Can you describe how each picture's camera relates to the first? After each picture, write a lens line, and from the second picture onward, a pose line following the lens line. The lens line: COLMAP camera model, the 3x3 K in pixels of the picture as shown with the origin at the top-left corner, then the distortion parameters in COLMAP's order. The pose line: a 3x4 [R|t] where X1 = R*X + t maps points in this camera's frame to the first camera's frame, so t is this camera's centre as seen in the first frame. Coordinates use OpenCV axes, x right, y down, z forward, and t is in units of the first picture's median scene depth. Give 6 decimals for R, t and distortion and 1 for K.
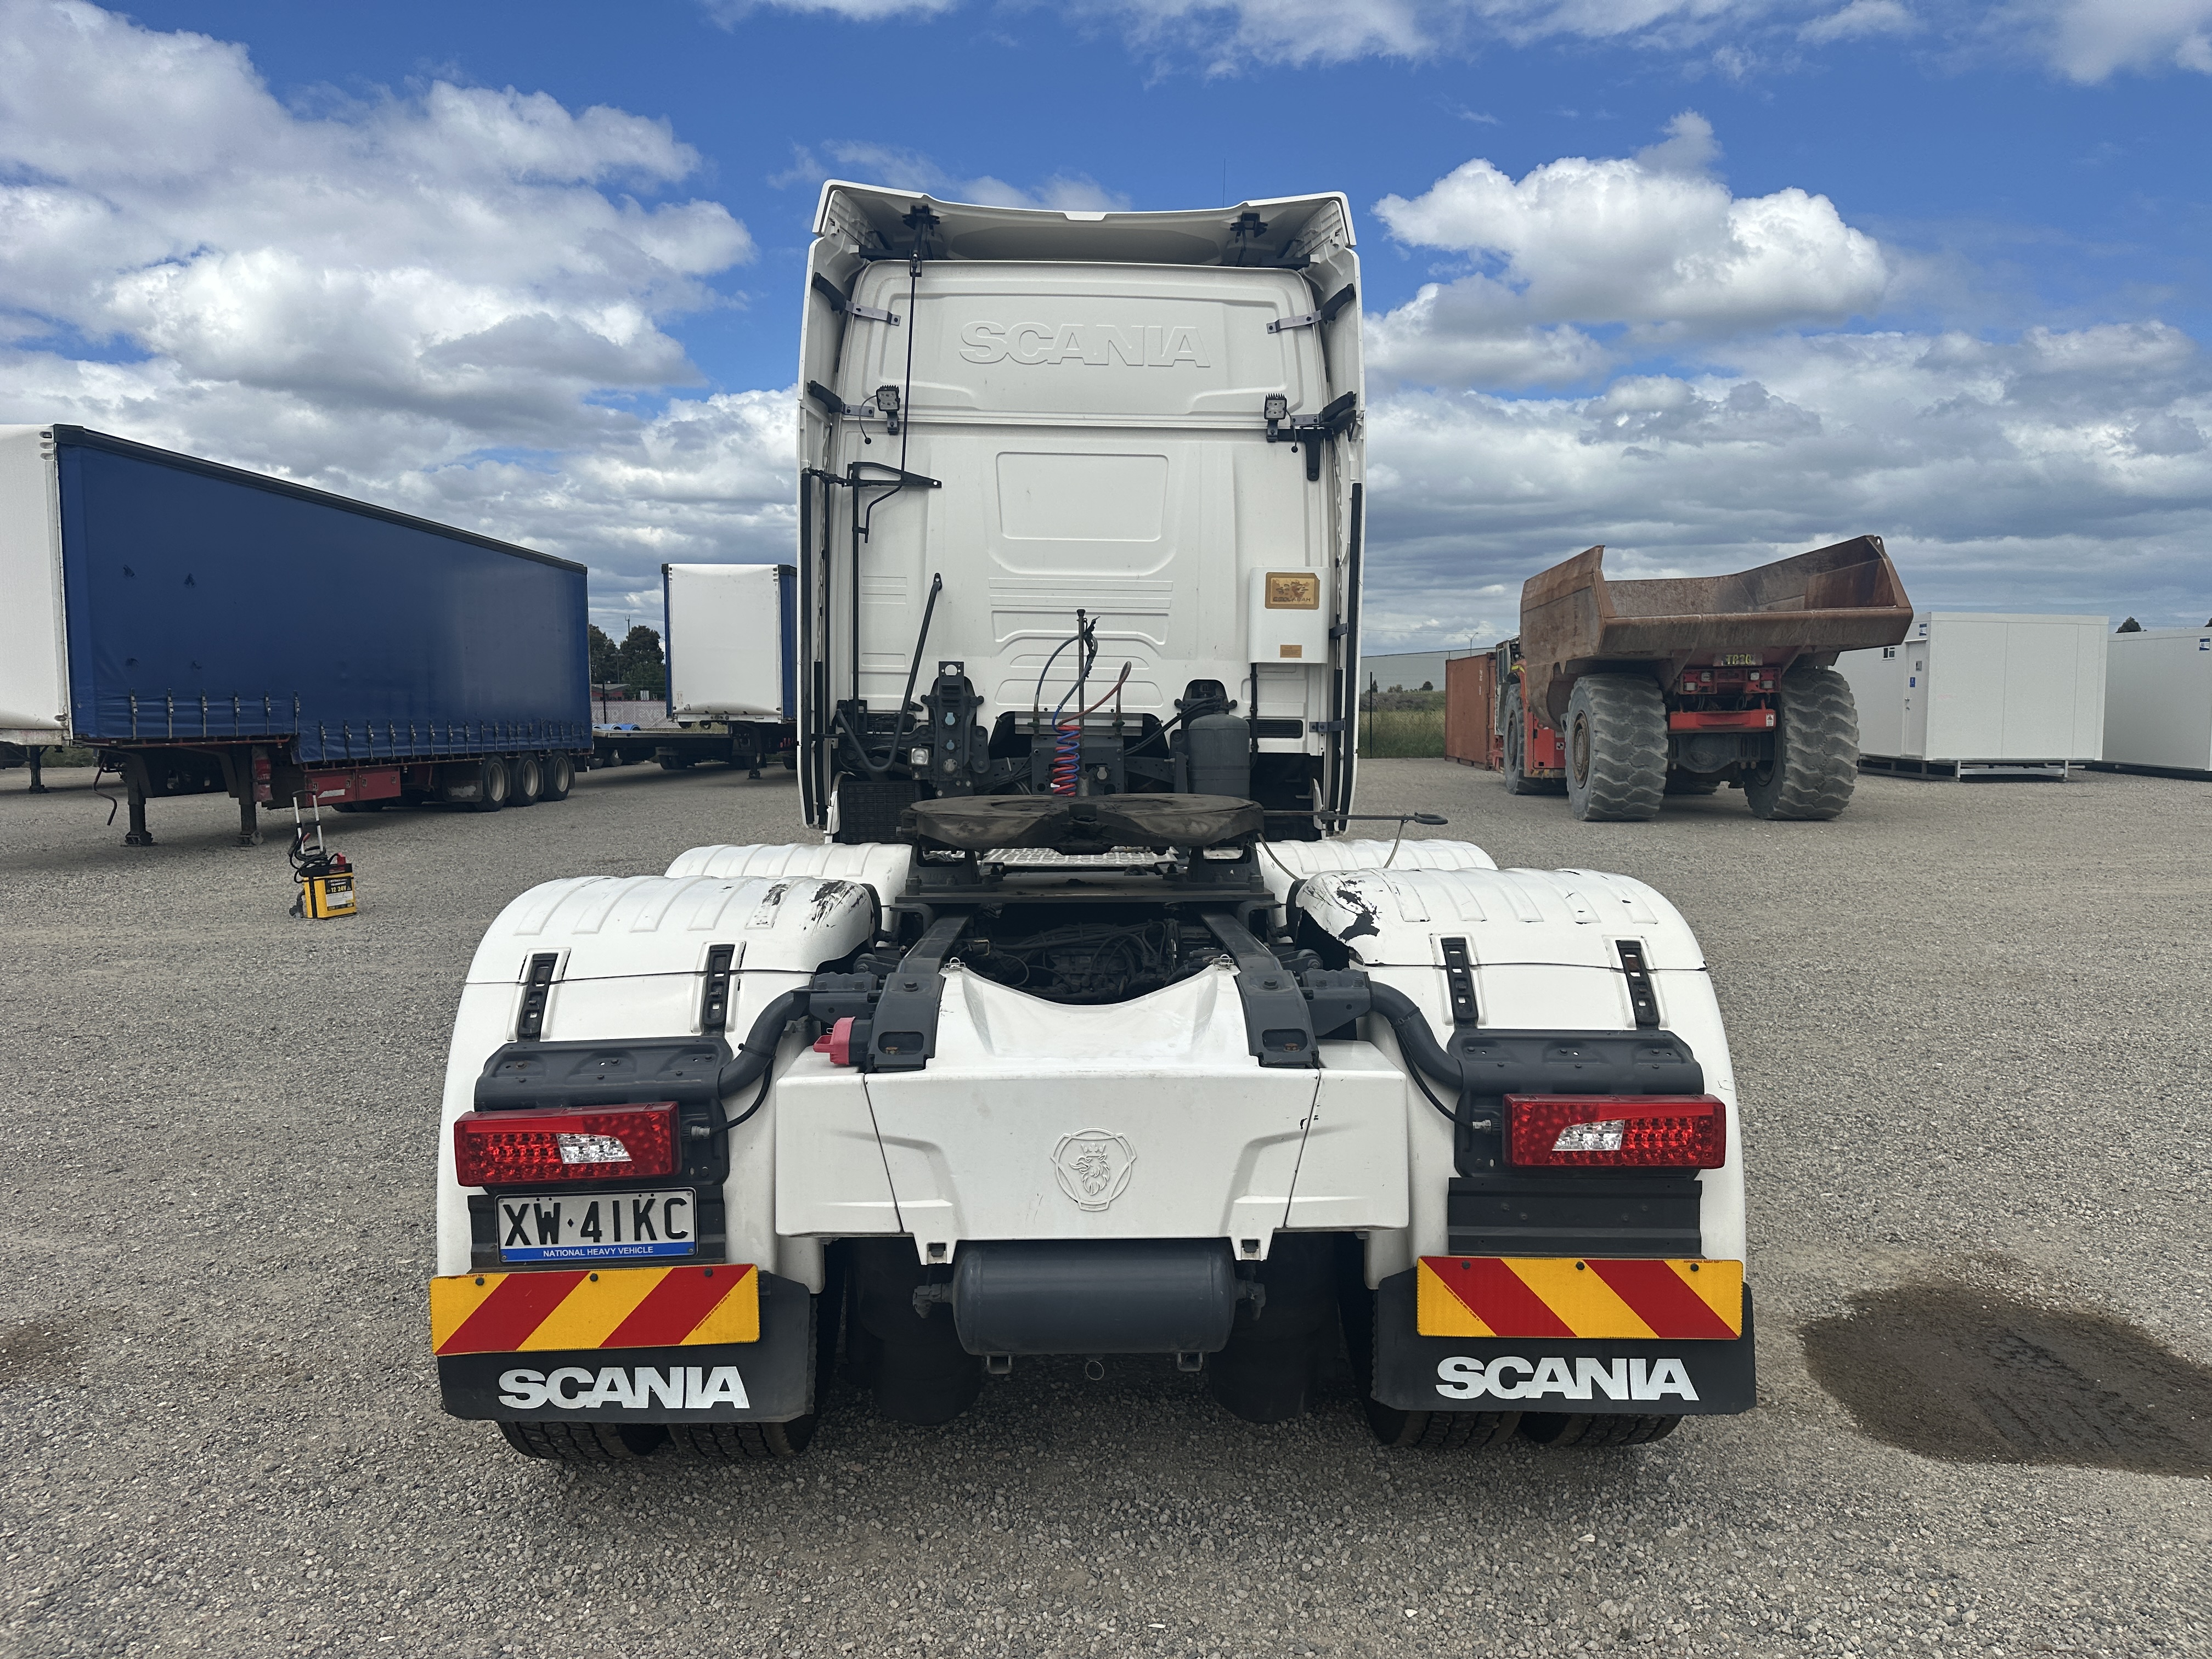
lens RADIAL K [[1572.5, 0, 1106.0], [0, 1572.5, 829.5], [0, 0, 1]] dist [0.086422, -0.144400]
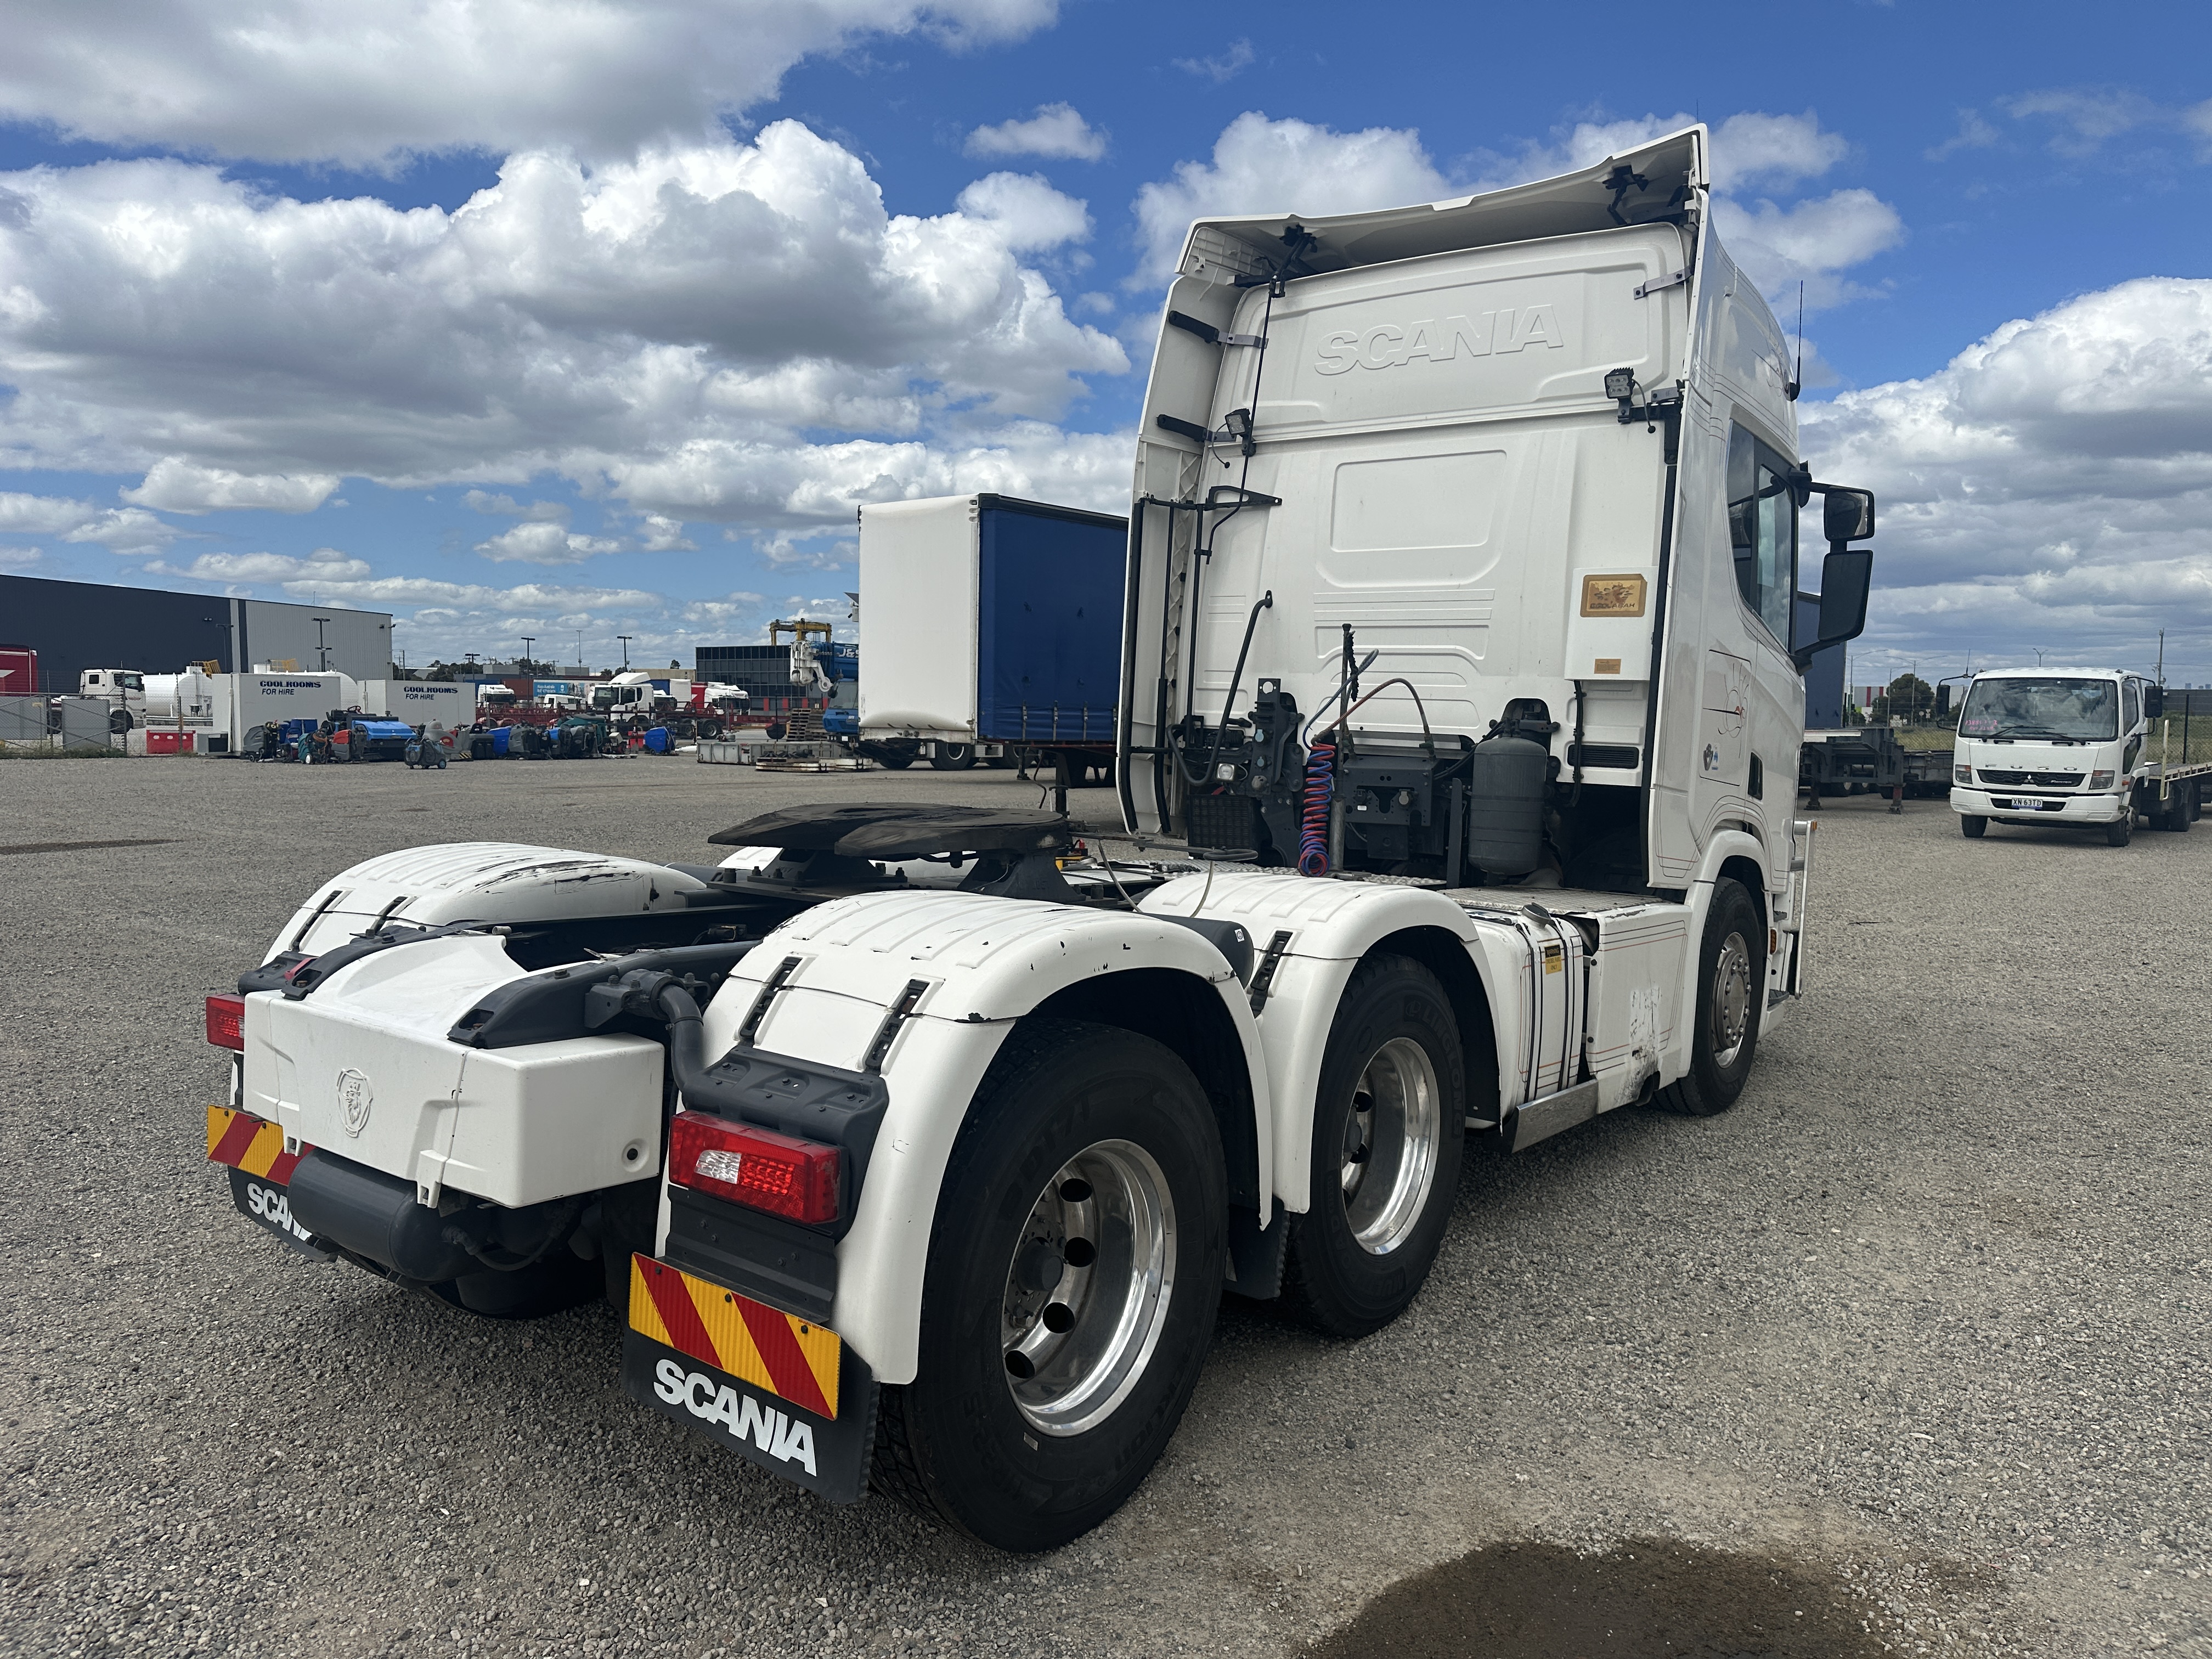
lens RADIAL K [[1550.9, 0, 1047.3], [0, 1550.9, 833.0], [0, 0, 1]] dist [0.041298, -0.080734]
pose [[0.764772, 0.064270, -0.641087, 0.423908], [-0.067961, 0.997508, 0.018930, -0.017612], [0.640707, 0.029091, 0.767234, 0.154523]]
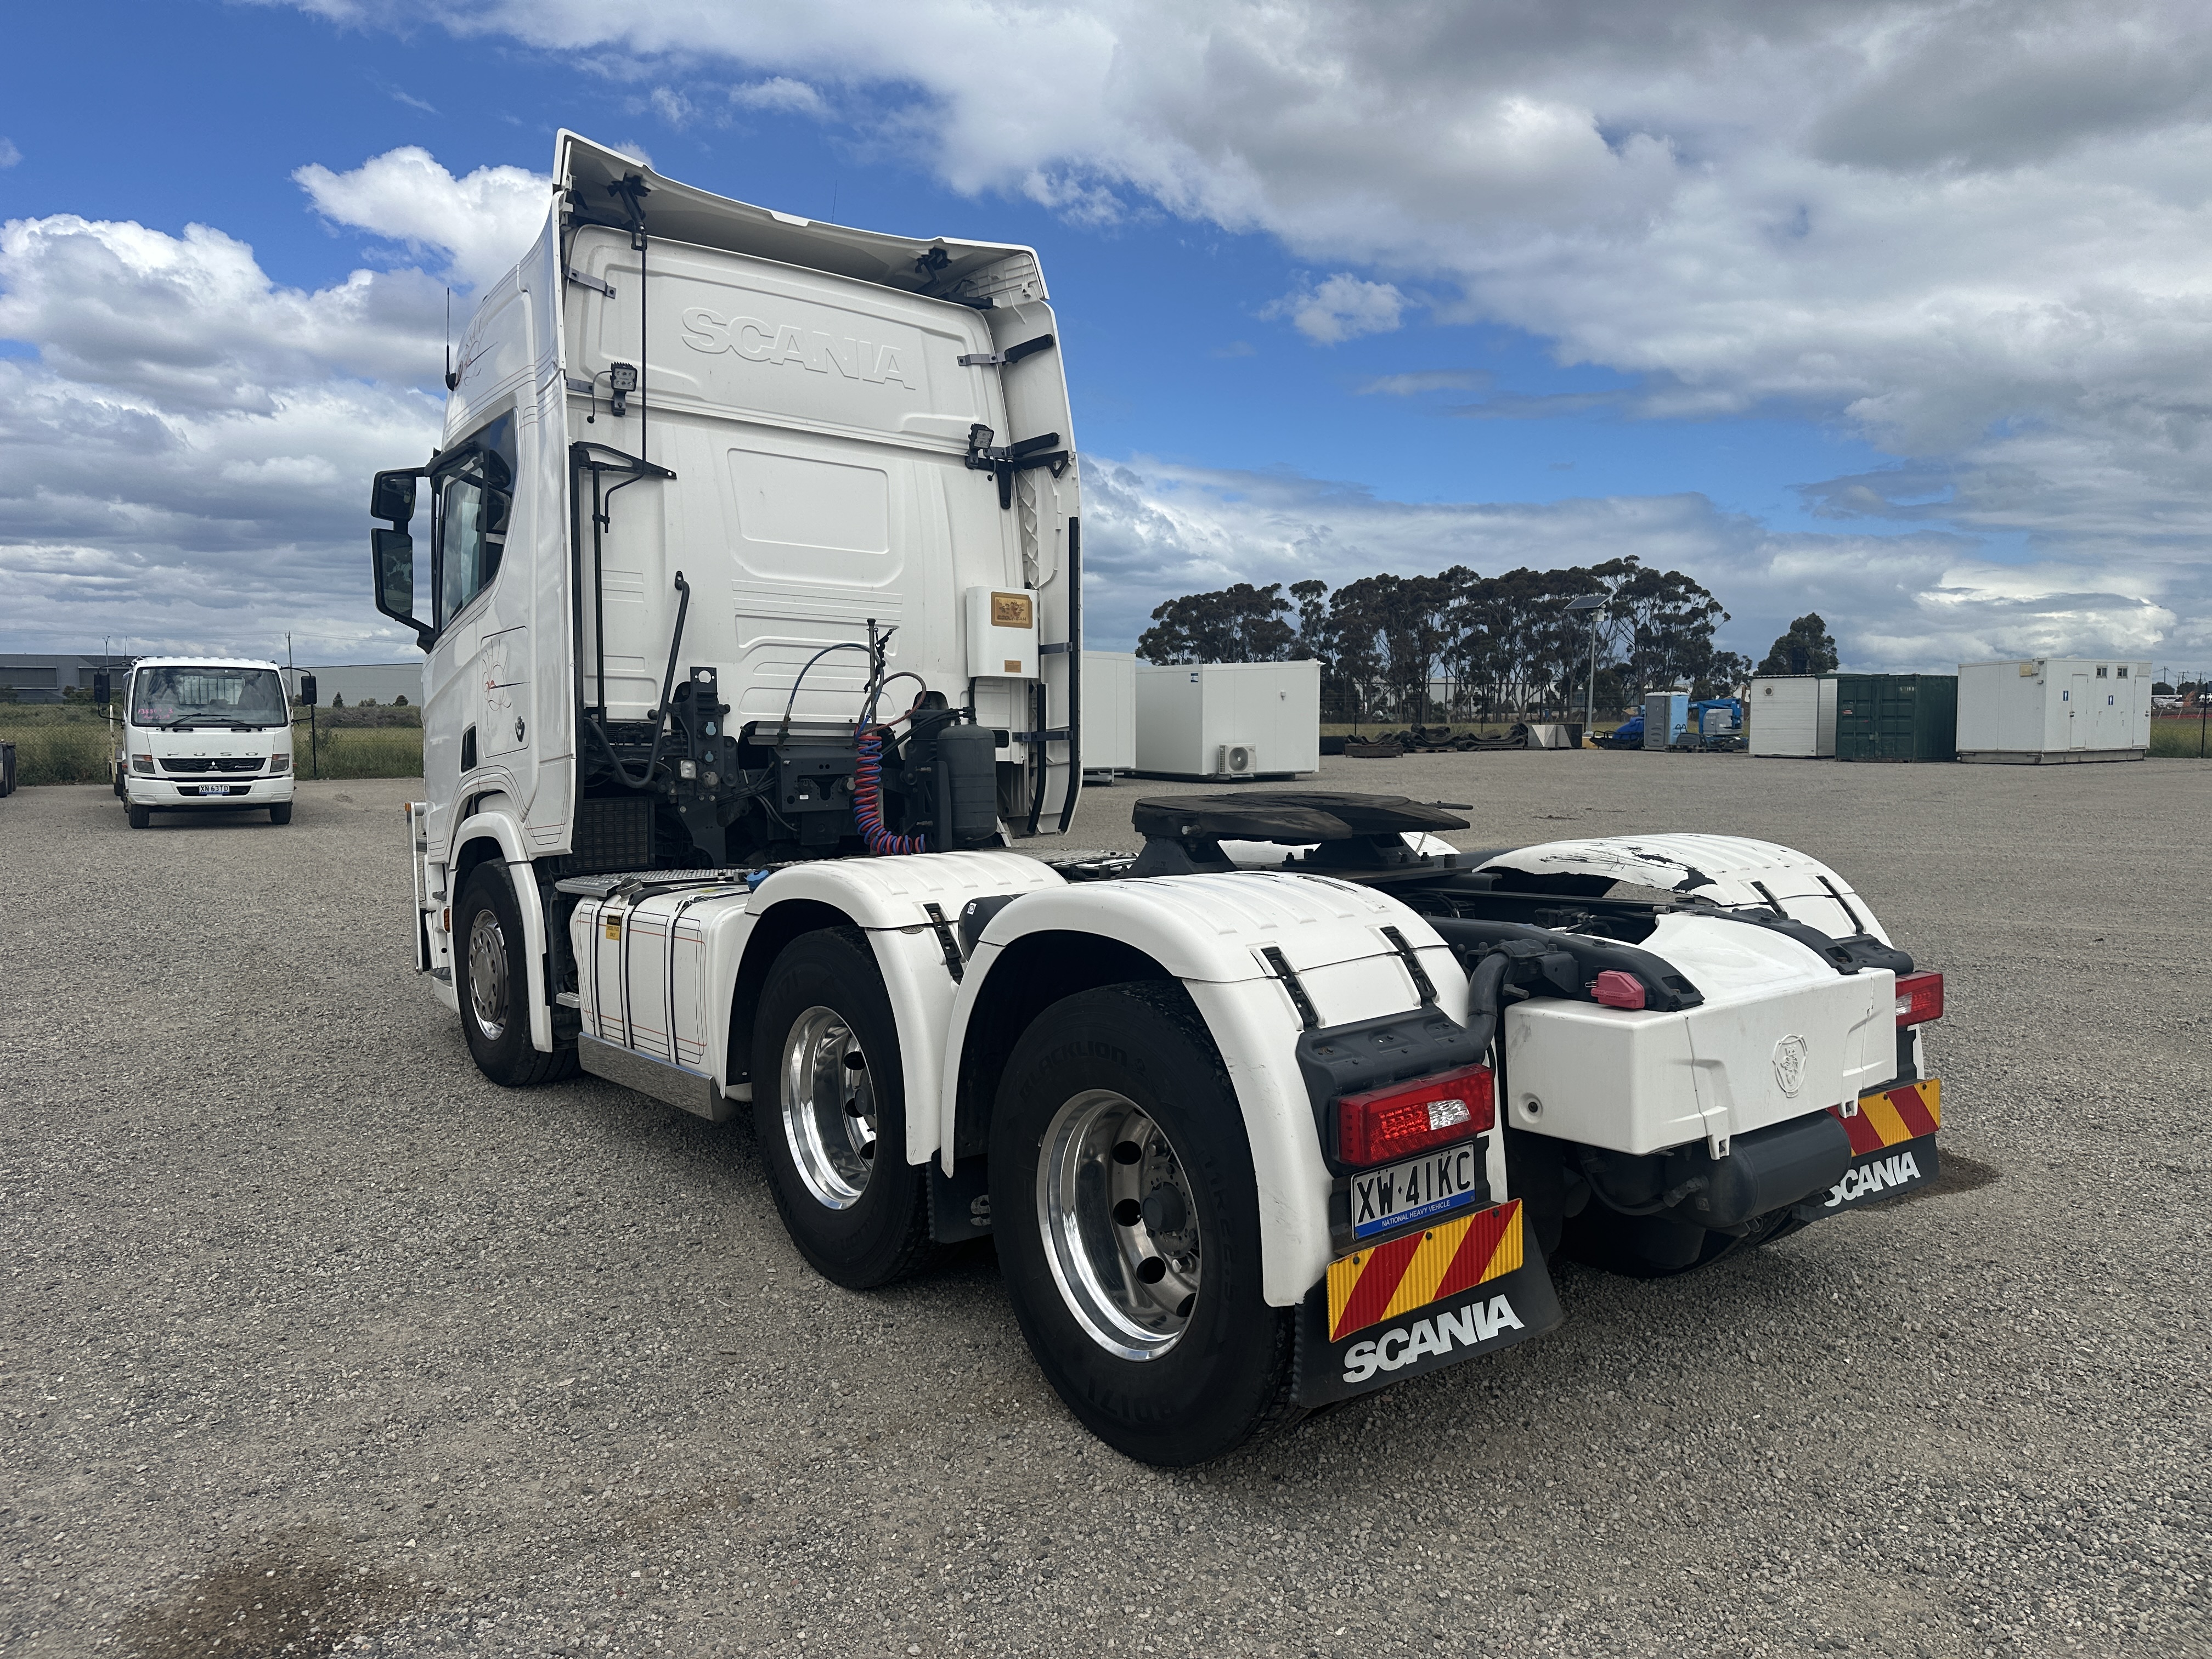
lens RADIAL K [[1557.5, 0, 1106.0], [0, 1557.5, 829.5], [0, 0, 1]] dist [0.084359, -0.073436]
pose [[0.806609, -0.037032, 0.589923, -0.452073], [0.043244, 0.999058, 0.003588, -0.003120], [-0.589501, 0.022616, 0.807451, 0.105104]]
